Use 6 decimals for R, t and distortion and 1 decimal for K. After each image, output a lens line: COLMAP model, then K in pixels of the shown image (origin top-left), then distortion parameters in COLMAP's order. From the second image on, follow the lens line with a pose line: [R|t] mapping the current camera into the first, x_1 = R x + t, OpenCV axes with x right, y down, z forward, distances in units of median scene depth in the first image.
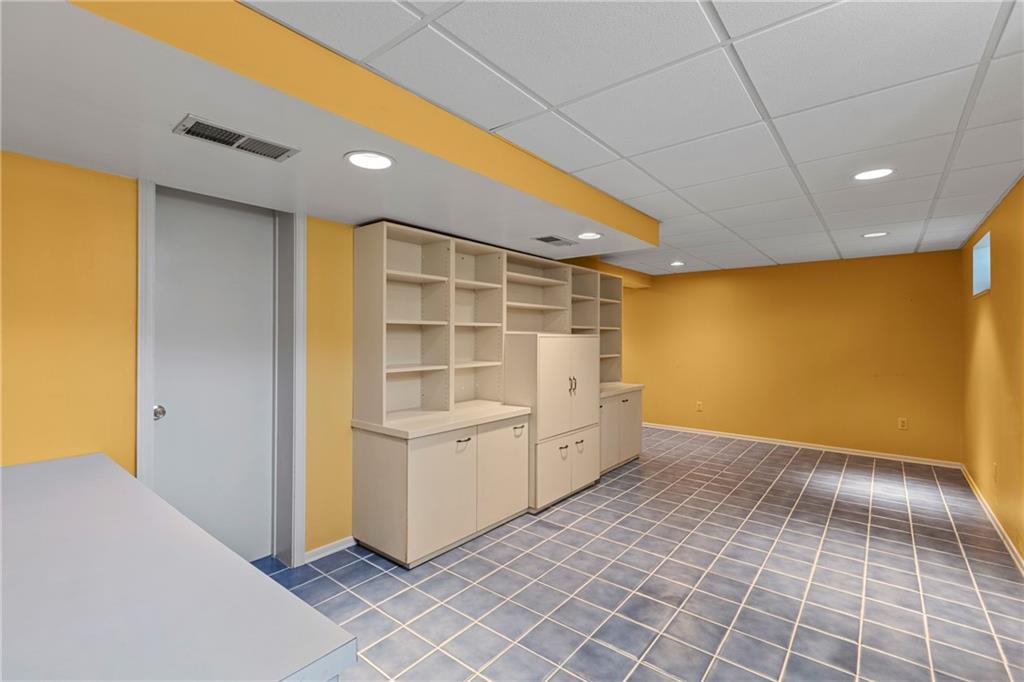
lens RADIAL K [[456.6, 0, 512.0], [0, 456.6, 338.0], [0, 0, 1]] dist [-0.002947, -0.000744]
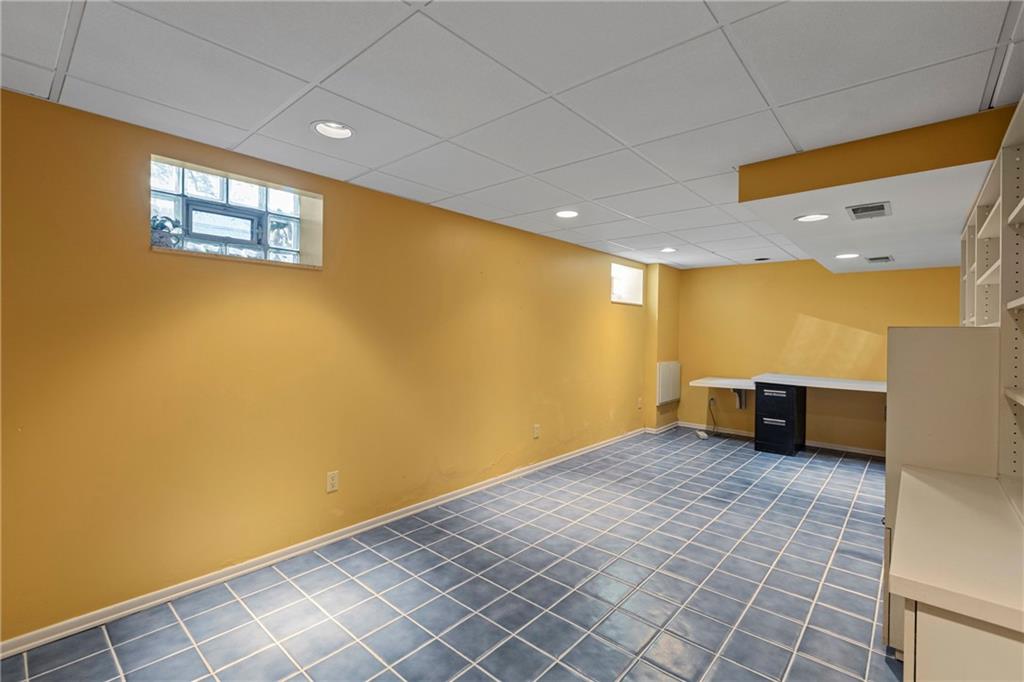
lens RADIAL K [[456.6, 0, 512.2], [0, 456.6, 336.3], [0, 0, 1]] dist [-0.002947, -0.000744]
pose [[-0.999034, -0.014756, 0.041400, 0.729968], [-0.014414, 0.999859, 0.008565, 0.005504], [-0.041520, 0.007960, -0.999106, 1.959937]]
